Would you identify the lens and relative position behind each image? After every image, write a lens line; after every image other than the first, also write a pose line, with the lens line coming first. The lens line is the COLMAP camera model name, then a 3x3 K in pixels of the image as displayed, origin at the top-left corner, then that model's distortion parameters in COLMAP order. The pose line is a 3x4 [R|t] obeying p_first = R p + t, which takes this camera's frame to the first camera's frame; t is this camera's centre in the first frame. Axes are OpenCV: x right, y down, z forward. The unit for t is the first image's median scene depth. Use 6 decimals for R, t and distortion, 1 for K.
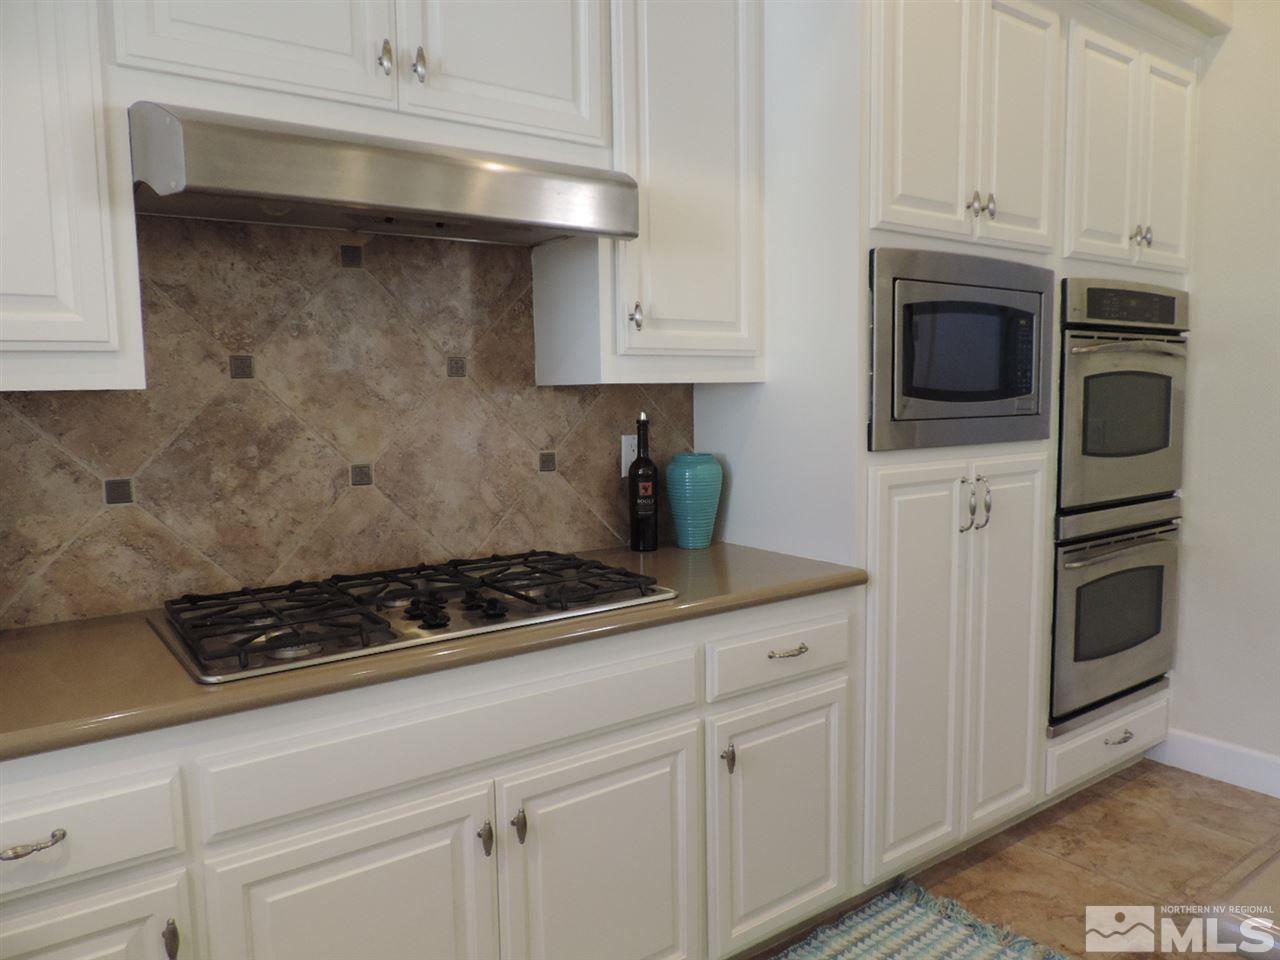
lens RADIAL K [[916.2, 0, 639.8], [0, 916.2, 481.4], [0, 0, 1]] dist [-0.009456, 0.002478]
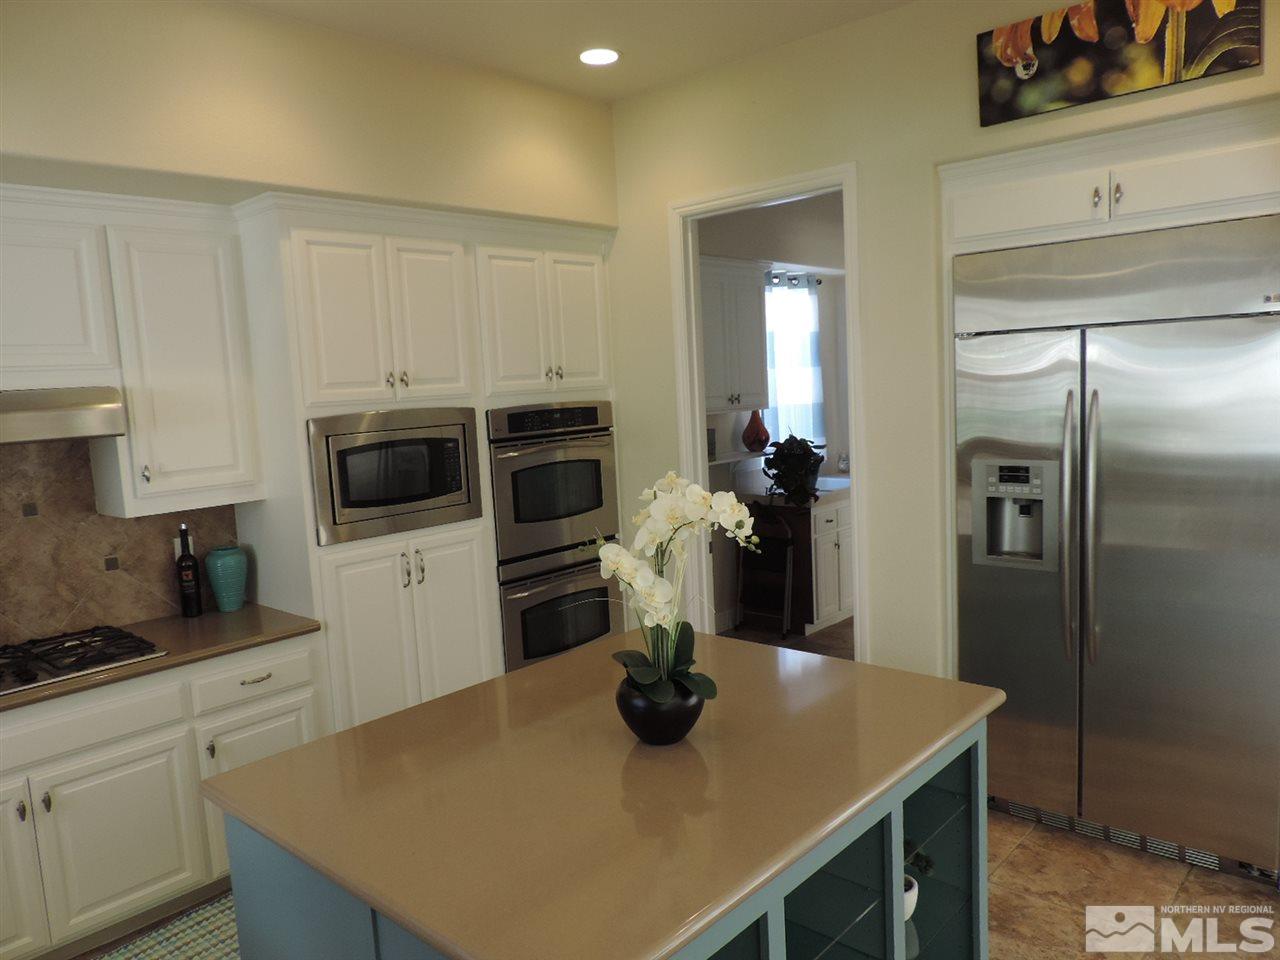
lens RADIAL K [[916.2, 0, 634.2], [0, 916.2, 483.1], [0, 0, 1]] dist [-0.009456, 0.002478]
pose [[0.981236, -0.062829, 0.182287, 0.483485], [0.061819, 0.998024, 0.011219, -0.119925], [-0.182631, 0.000261, 0.983181, -0.624759]]
